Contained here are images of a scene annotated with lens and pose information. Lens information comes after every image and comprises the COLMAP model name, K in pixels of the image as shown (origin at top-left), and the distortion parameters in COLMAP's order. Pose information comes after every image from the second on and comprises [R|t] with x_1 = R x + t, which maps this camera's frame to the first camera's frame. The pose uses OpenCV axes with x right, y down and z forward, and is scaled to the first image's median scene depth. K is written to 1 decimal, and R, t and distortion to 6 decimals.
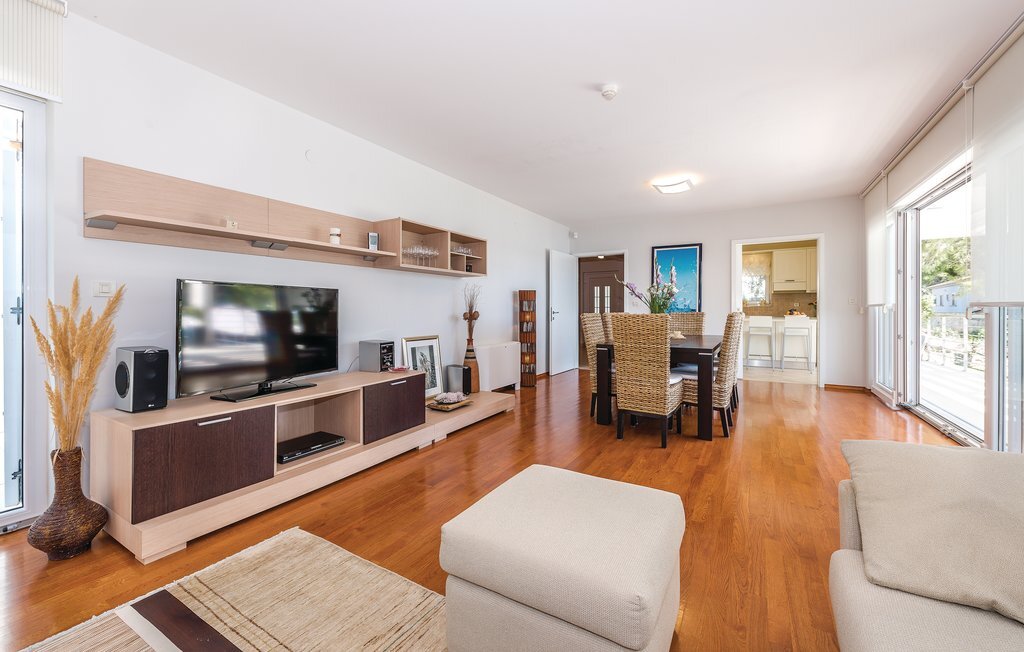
lens RADIAL K [[407.4, 0, 515.4], [0, 407.4, 308.3], [0, 0, 1]] dist [0.000467, -0.003037]
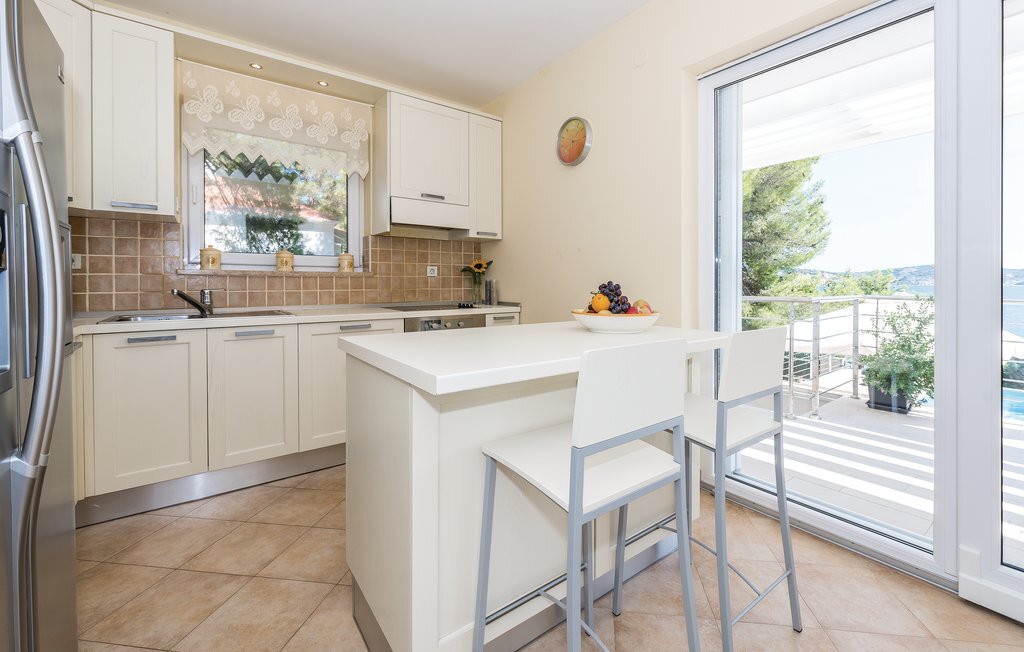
lens RADIAL K [[407.4, 0, 515.4], [0, 407.4, 308.3], [0, 0, 1]] dist [0.000467, -0.003037]
pose [[0.410879, -0.047703, 0.910441, 0.382464], [-0.000693, 0.998614, 0.052635, 0.005438], [-0.911690, -0.022257, 0.410277, 0.773124]]
